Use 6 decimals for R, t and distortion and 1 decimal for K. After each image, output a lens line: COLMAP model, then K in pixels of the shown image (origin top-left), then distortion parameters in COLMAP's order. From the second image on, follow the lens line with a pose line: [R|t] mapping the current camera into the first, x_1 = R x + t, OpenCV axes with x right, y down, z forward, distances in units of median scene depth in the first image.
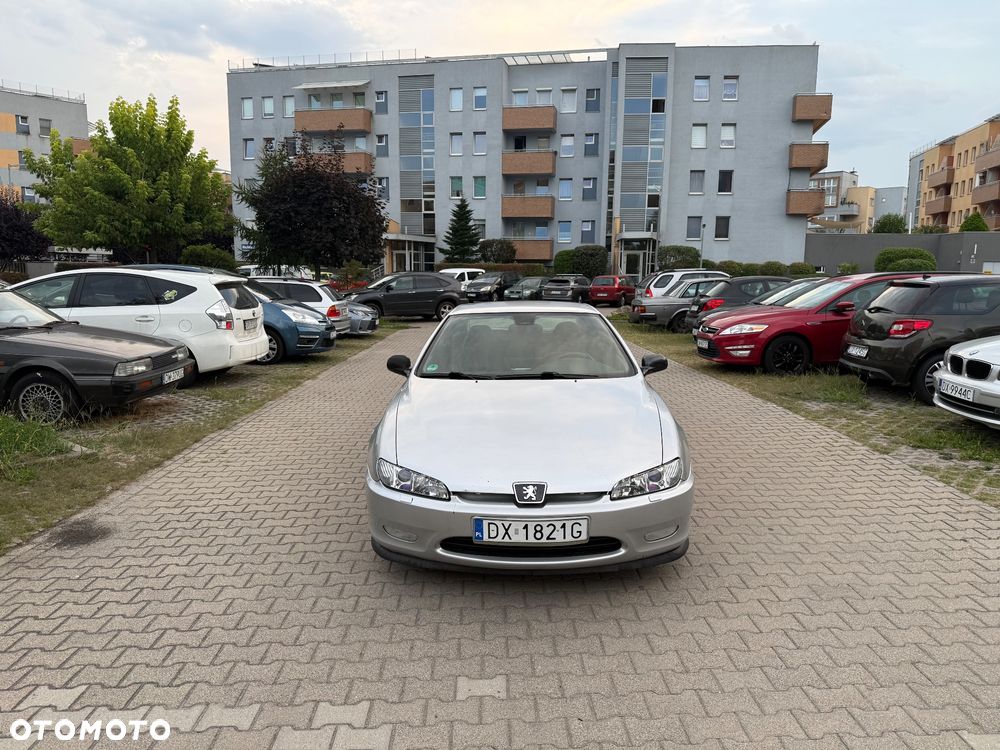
lens RADIAL K [[704.2, 0, 507.3], [0, 704.2, 379.1], [0, 0, 1]] dist [0.038248, -0.051039]
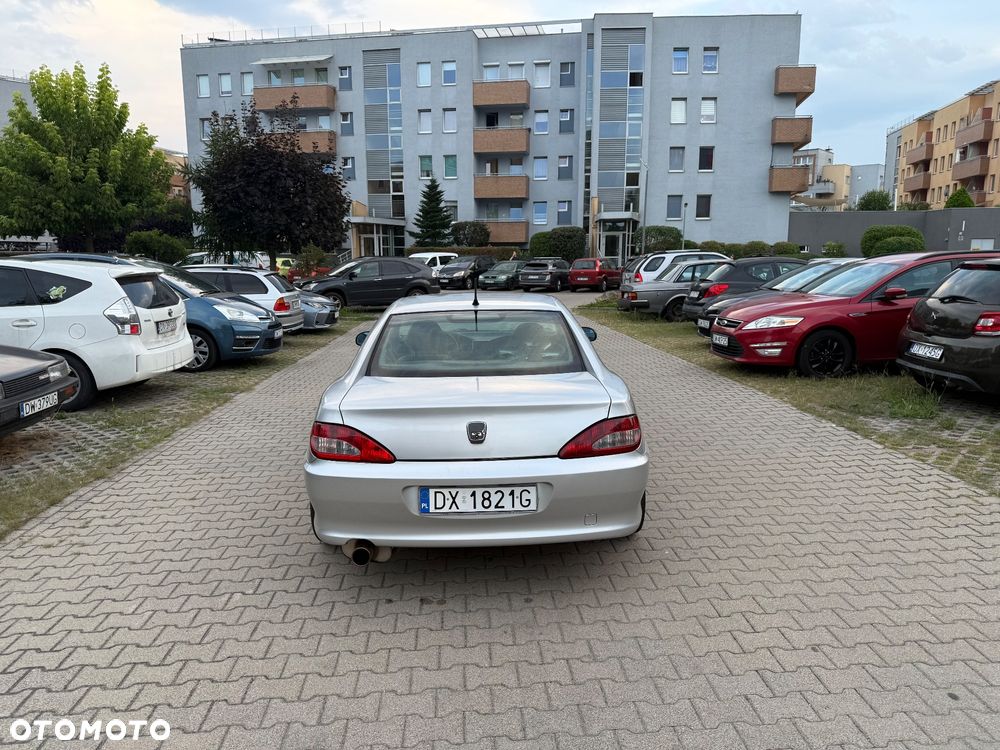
lens RADIAL K [[704.2, 0, 499.5], [0, 704.2, 379.5], [0, 0, 1]] dist [0.038248, -0.051039]
pose [[0.999557, -0.017486, 0.024078, -0.002480], [0.016920, 0.999580, 0.023519, -0.014102], [-0.024479, -0.023101, 0.999433, 0.087248]]
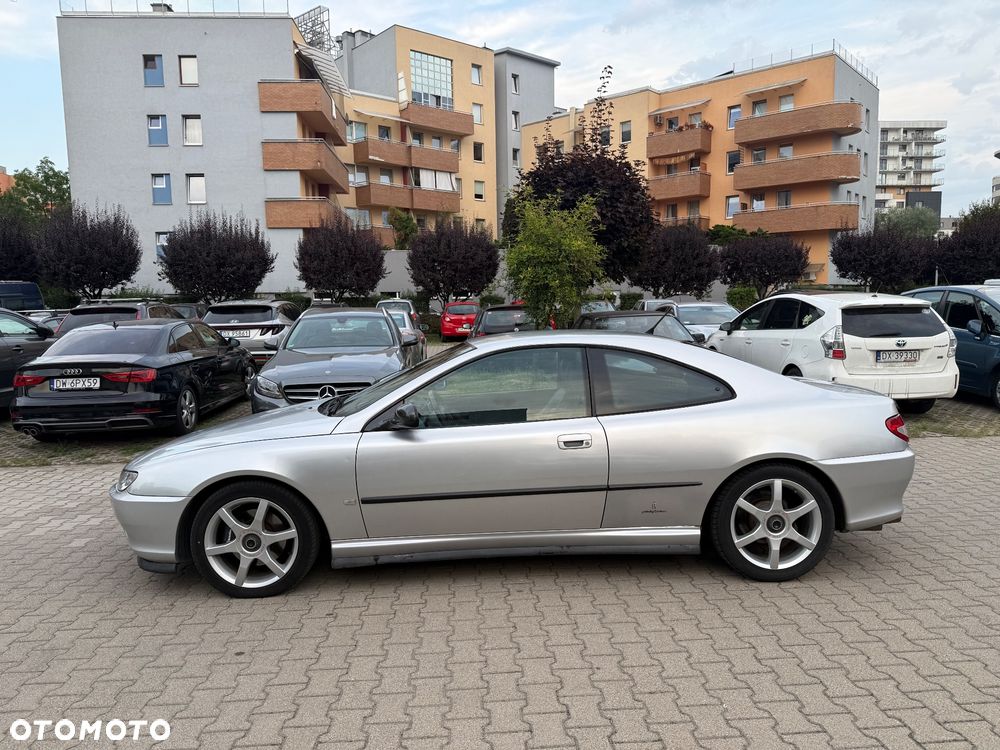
lens RADIAL K [[704.2, 0, 501.7], [0, 704.2, 375.6], [0, 0, 1]] dist [0.038248, -0.051039]
pose [[0.031235, 0.090599, -0.995397, 0.214805], [-0.128456, 0.987988, 0.085894, -0.031966], [0.991223, 0.125182, 0.042498, 0.241971]]
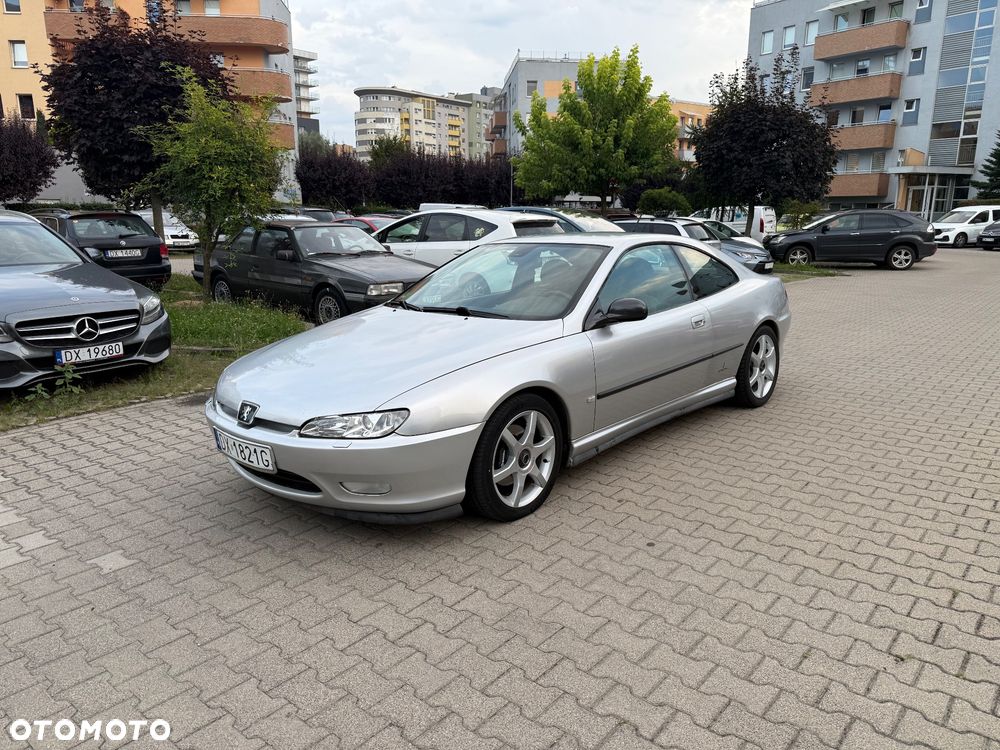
lens RADIAL K [[704.2, 0, 498.8], [0, 704.2, 377.7], [0, 0, 1]] dist [0.038248, -0.051039]
pose [[0.741671, 0.139527, -0.656091, 0.143375], [-0.091002, 0.990013, 0.107668, -0.004441], [0.664562, -0.020148, 0.746962, 0.072451]]
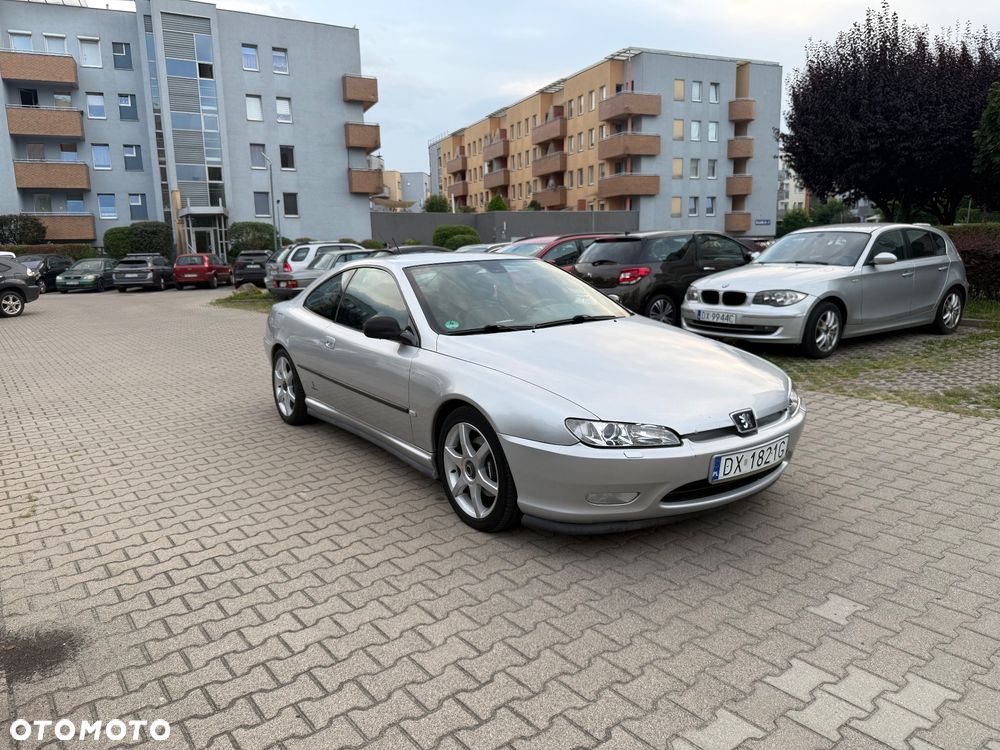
lens RADIAL K [[704.2, 0, 503.2], [0, 704.2, 384.2], [0, 0, 1]] dist [0.038248, -0.051039]
pose [[0.810952, -0.135447, 0.569219, -0.117919], [0.116803, 0.990732, 0.069340, 0.000724], [-0.573335, 0.010255, 0.819257, 0.058365]]
